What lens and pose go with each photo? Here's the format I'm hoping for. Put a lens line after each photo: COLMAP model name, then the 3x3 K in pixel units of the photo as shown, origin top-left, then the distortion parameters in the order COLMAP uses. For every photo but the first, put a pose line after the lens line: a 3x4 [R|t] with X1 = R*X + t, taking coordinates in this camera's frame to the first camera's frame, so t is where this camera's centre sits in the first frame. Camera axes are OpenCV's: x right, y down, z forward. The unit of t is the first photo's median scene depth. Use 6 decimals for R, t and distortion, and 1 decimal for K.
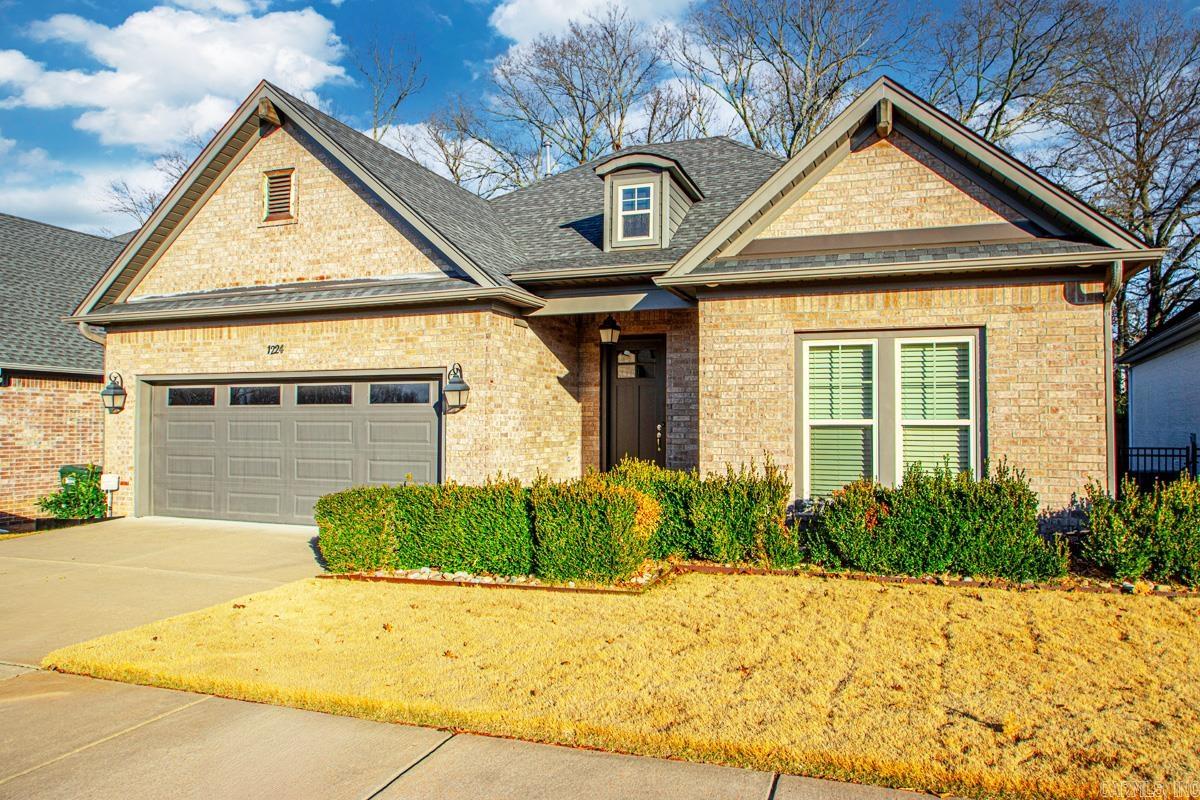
lens RADIAL K [[785.0, 0, 601.6], [0, 785.0, 403.8], [0, 0, 1]] dist [-0.035307, 0.000331]
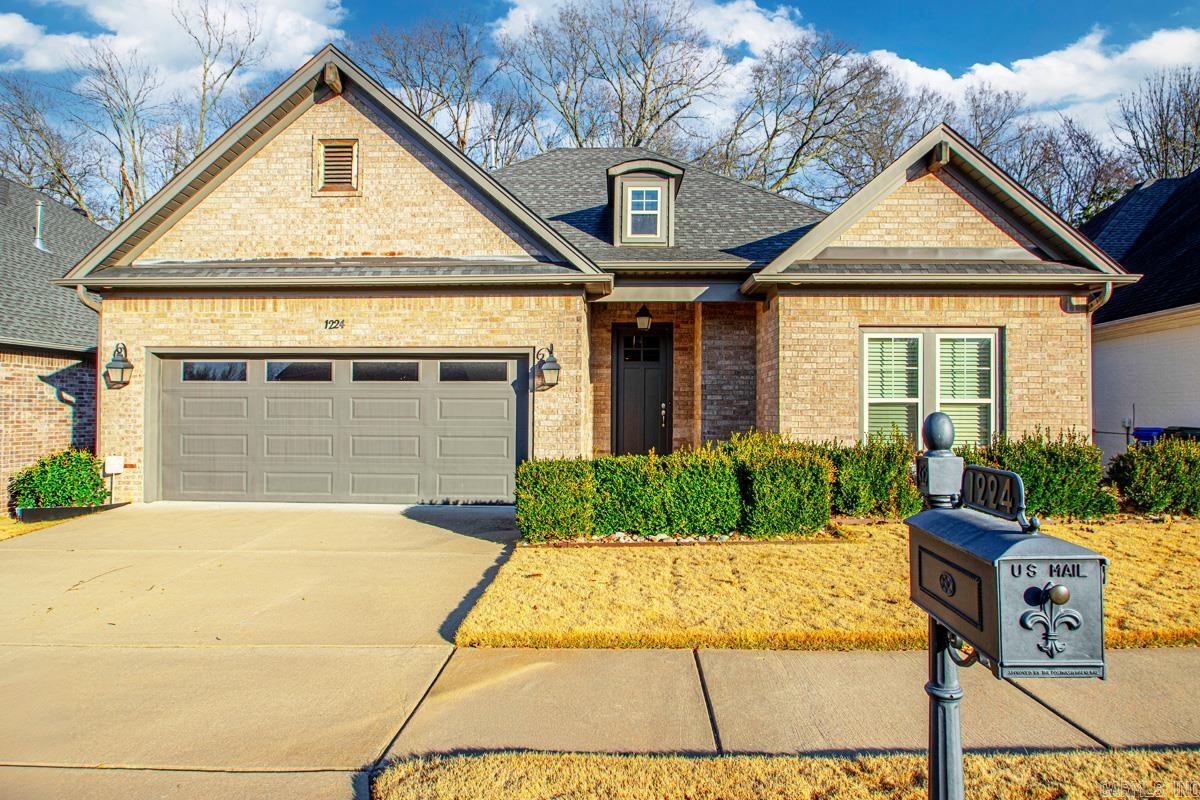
lens RADIAL K [[725.7, 0, 600.0], [0, 725.7, 400.0], [0, 0, 1]] dist [-0.024590, 0.000947]
pose [[0.955398, 0.005402, 0.295271, -0.376430], [-0.010044, 0.999849, 0.014204, 0.009038], [-0.295149, -0.016536, 0.955308, 0.039046]]
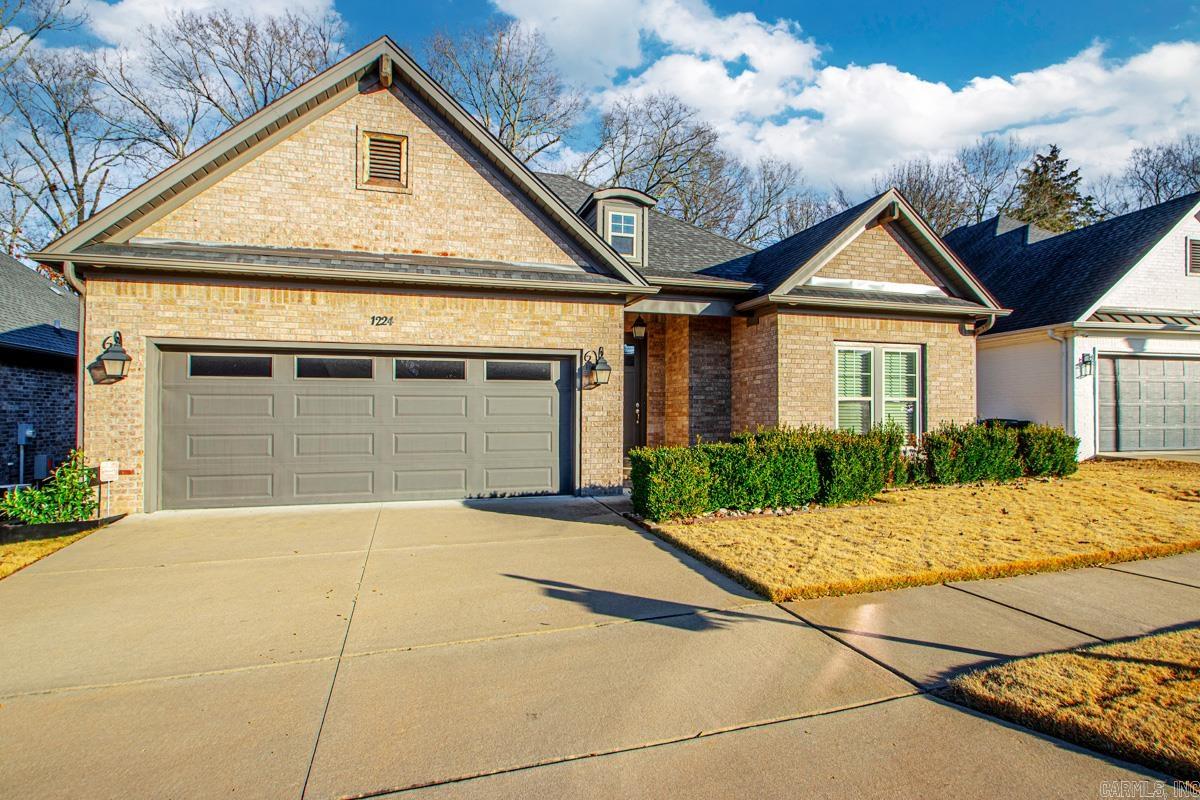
lens RADIAL K [[646.4, 0, 648.0], [0, 646.4, 405.7], [0, 0, 1]] dist [-0.010981, -0.001026]
pose [[0.794257, 0.003954, 0.607570, -0.656109], [-0.012574, 0.999872, 0.009930, 0.023806], [-0.607452, -0.015527, 0.794204, 0.171301]]
